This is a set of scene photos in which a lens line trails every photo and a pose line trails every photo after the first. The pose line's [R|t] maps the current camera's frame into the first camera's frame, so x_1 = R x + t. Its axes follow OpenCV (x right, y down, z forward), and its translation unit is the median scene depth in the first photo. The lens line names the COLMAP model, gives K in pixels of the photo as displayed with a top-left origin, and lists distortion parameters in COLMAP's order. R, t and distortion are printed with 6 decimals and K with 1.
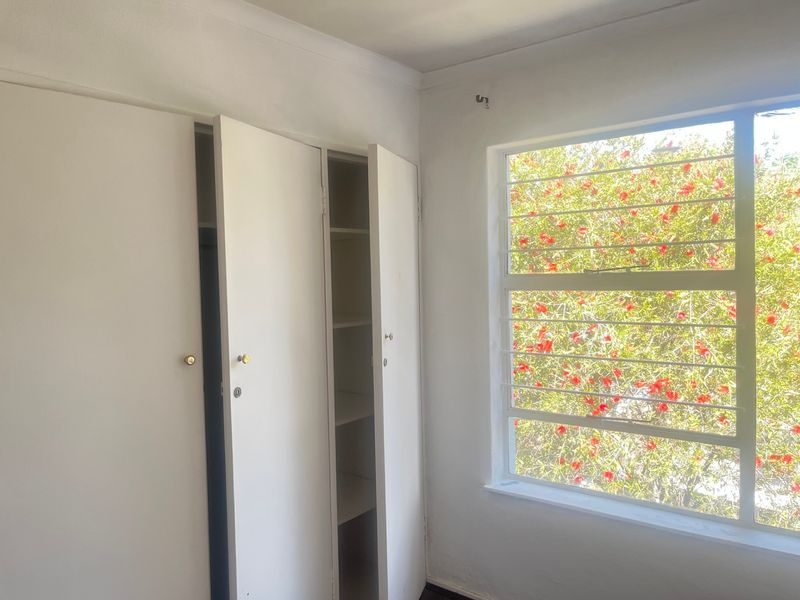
lens RADIAL K [[629.4, 0, 418.4], [0, 629.4, 268.3], [0, 0, 1]] dist [0.040045, 0.004670]
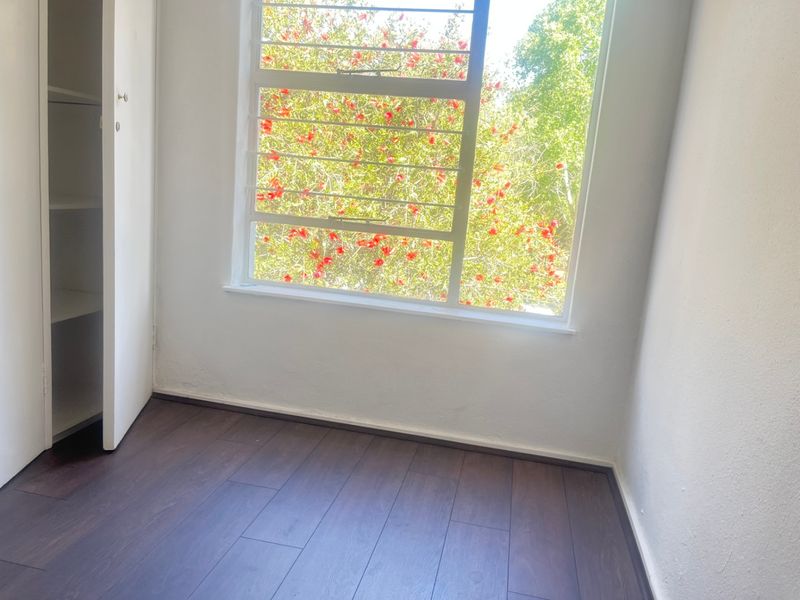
lens RADIAL K [[611.9, 0, 405.7], [0, 611.9, 303.3], [0, 0, 1]] dist [0.034993, -0.016385]
pose [[0.923133, 0.044063, 0.381947, 0.002164], [-0.099301, 0.987031, 0.126134, 0.230218], [-0.371436, -0.154366, 0.915536, -0.005574]]
